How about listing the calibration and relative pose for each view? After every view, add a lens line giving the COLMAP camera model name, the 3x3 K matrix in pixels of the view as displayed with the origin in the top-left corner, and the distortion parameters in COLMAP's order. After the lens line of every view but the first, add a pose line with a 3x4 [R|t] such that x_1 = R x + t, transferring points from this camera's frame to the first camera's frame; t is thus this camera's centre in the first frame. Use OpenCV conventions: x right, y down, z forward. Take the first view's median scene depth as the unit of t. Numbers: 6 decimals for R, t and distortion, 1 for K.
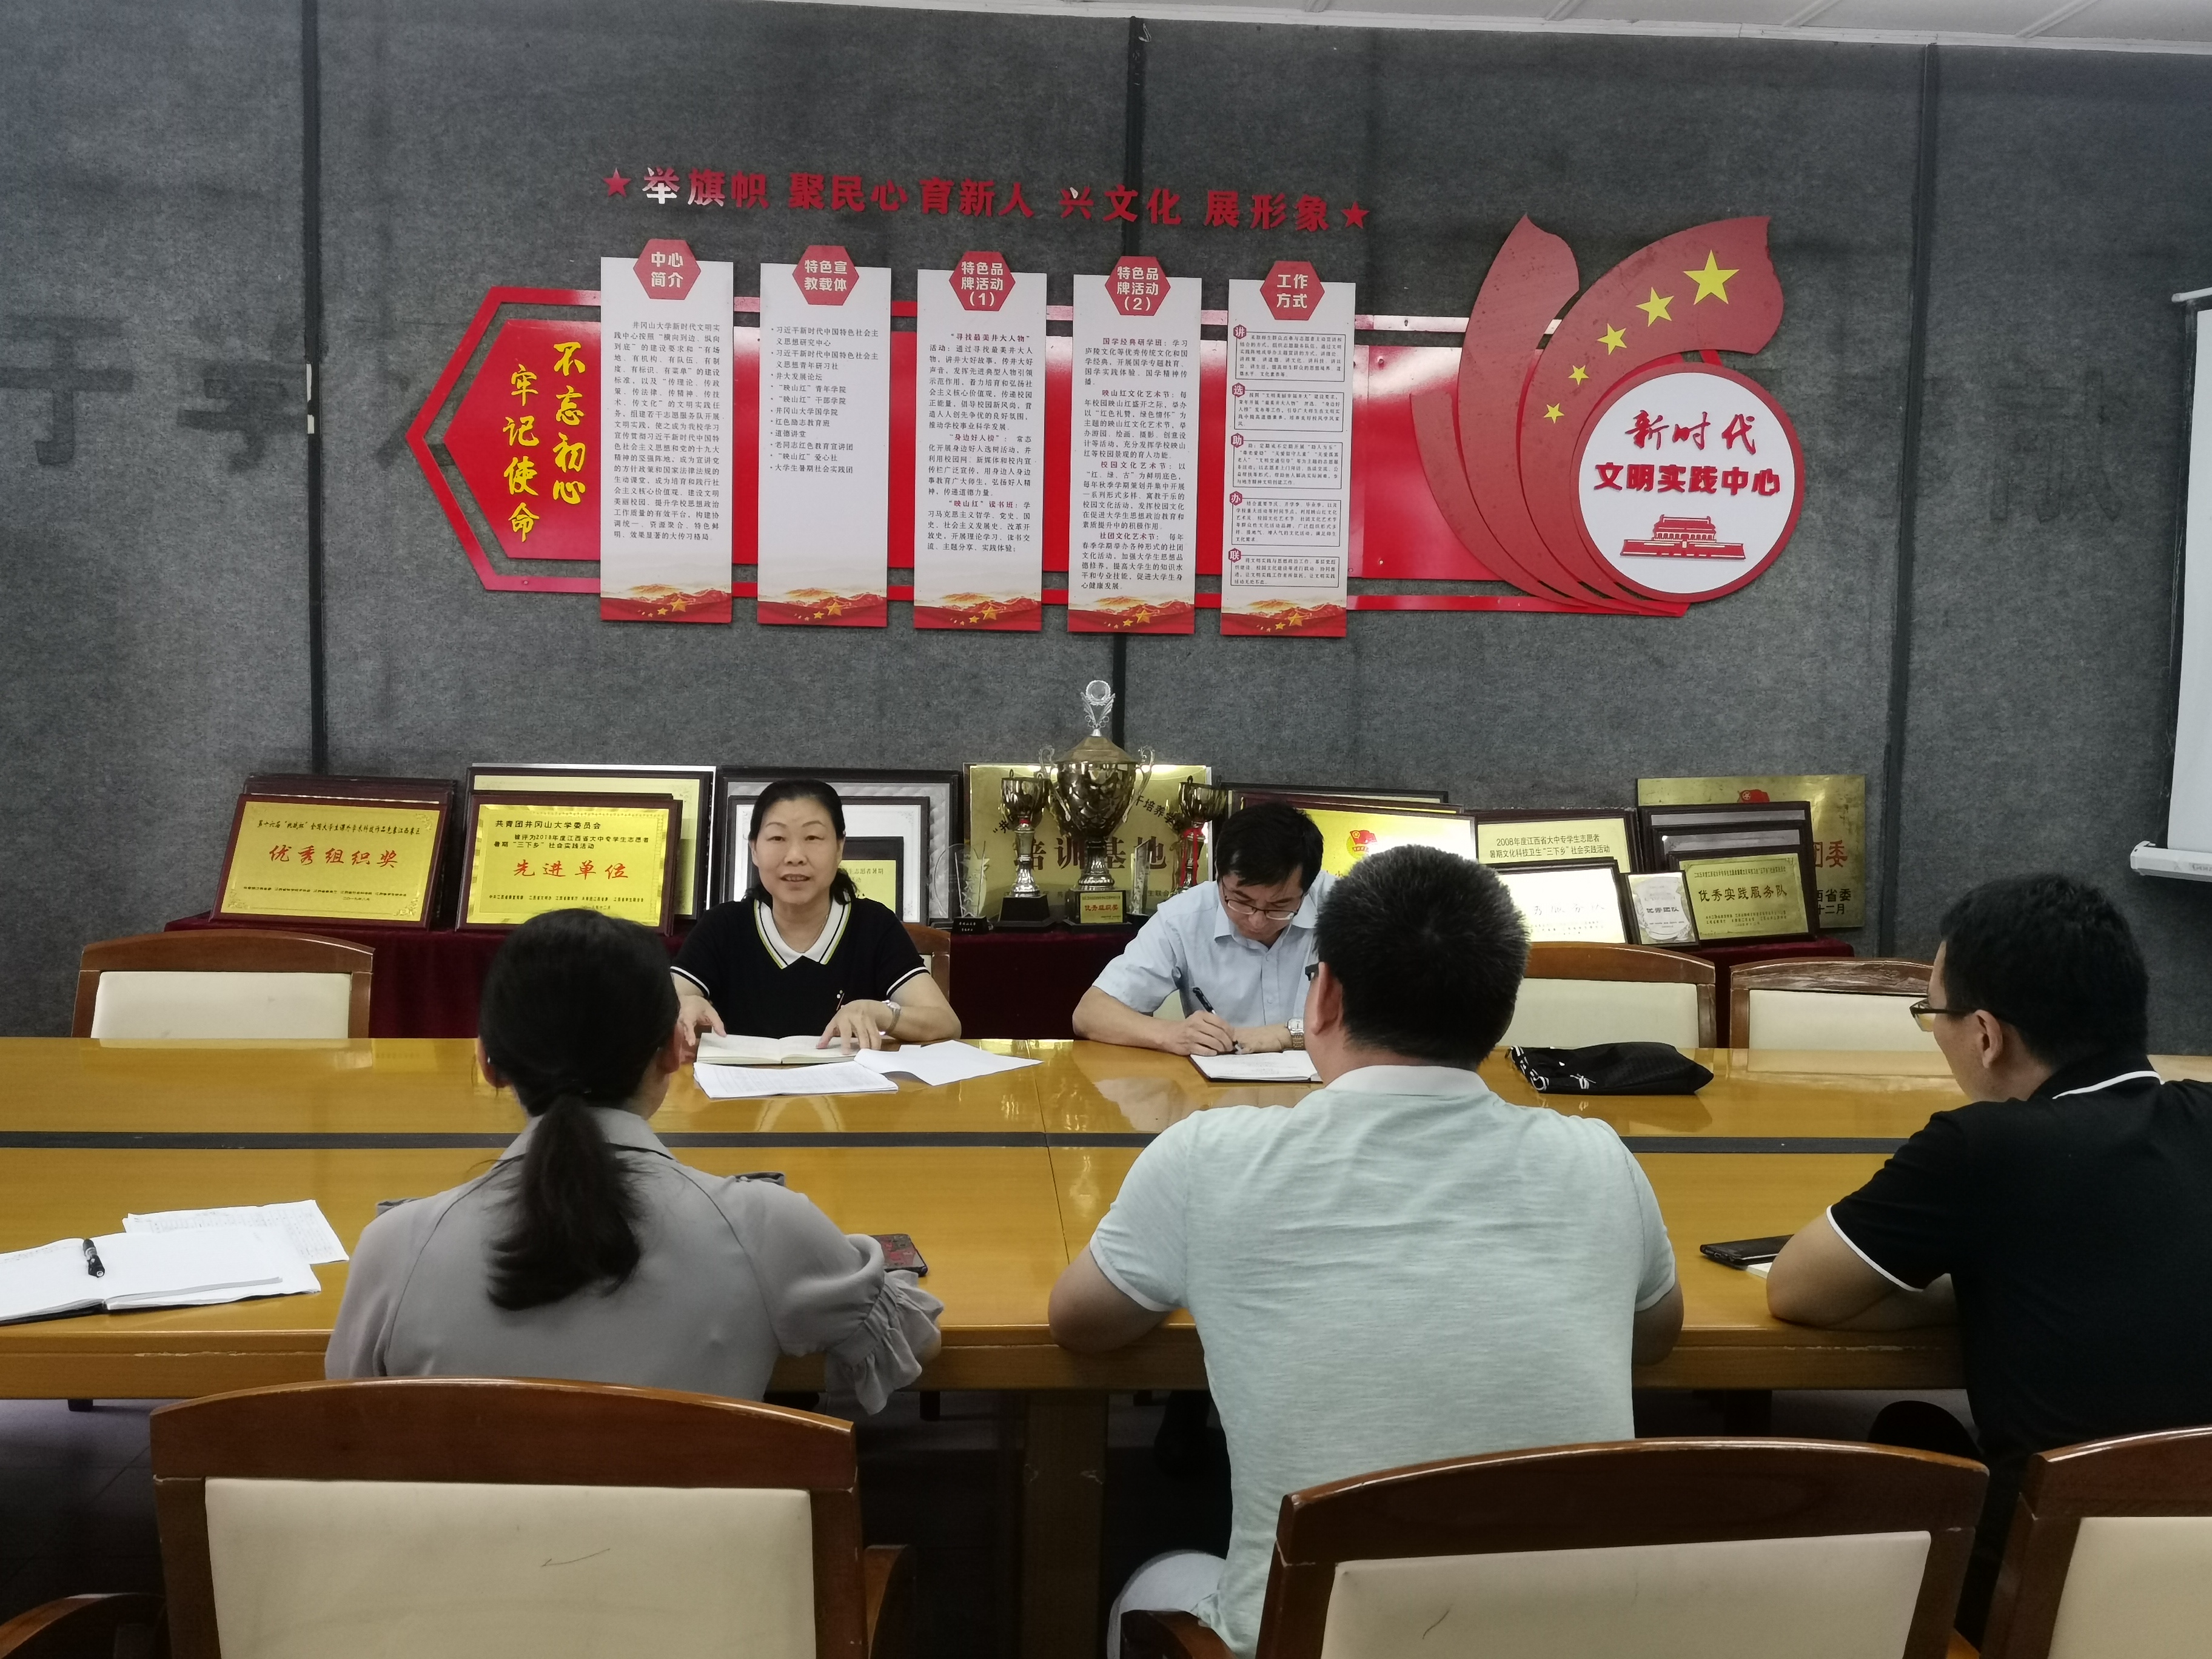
lens RADIAL K [[2103.8, 0, 1127.9], [0, 2103.8, 830.7], [0, 0, 1]] dist [0.069609, -0.081108]
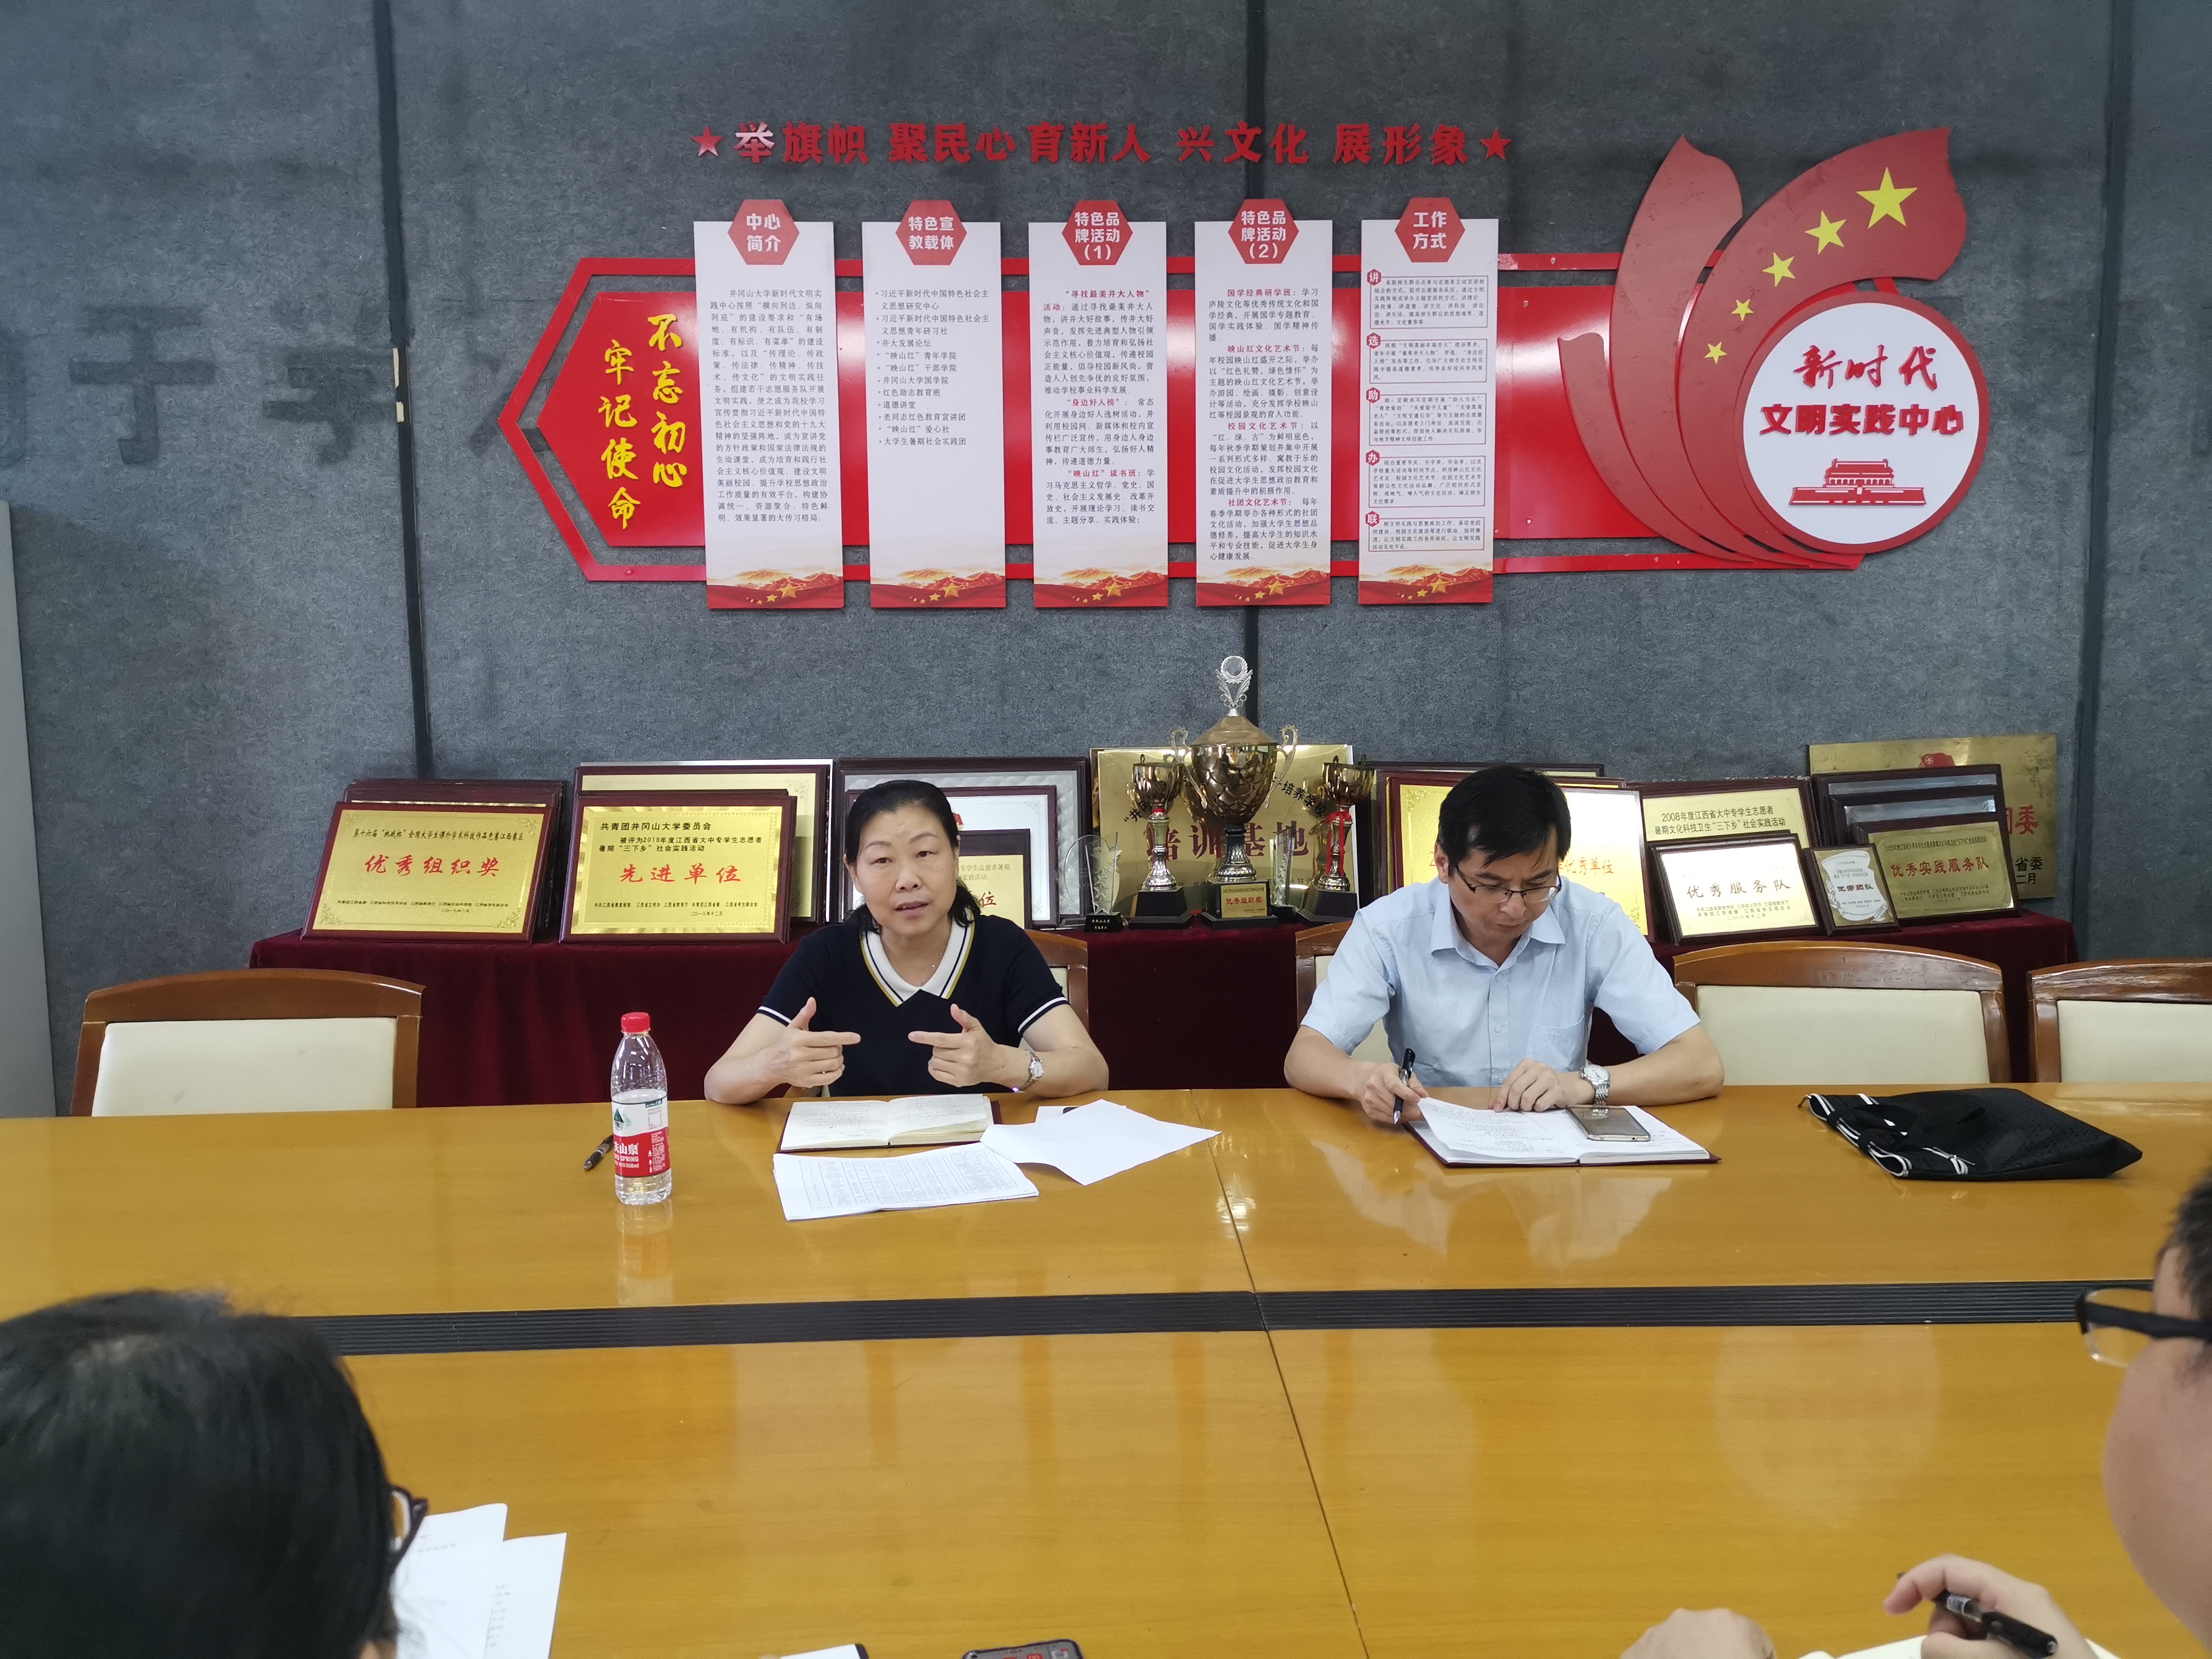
lens RADIAL K [[1695.5, 0, 1130.8], [0, 1695.5, 837.3], [0, 0, 1]] dist [0.064754, -0.070512]
pose [[0.998790, -0.025298, -0.042177, -0.028732], [0.026385, 0.999329, 0.025408, -0.011096], [0.041506, -0.026490, 0.998787, 0.235901]]
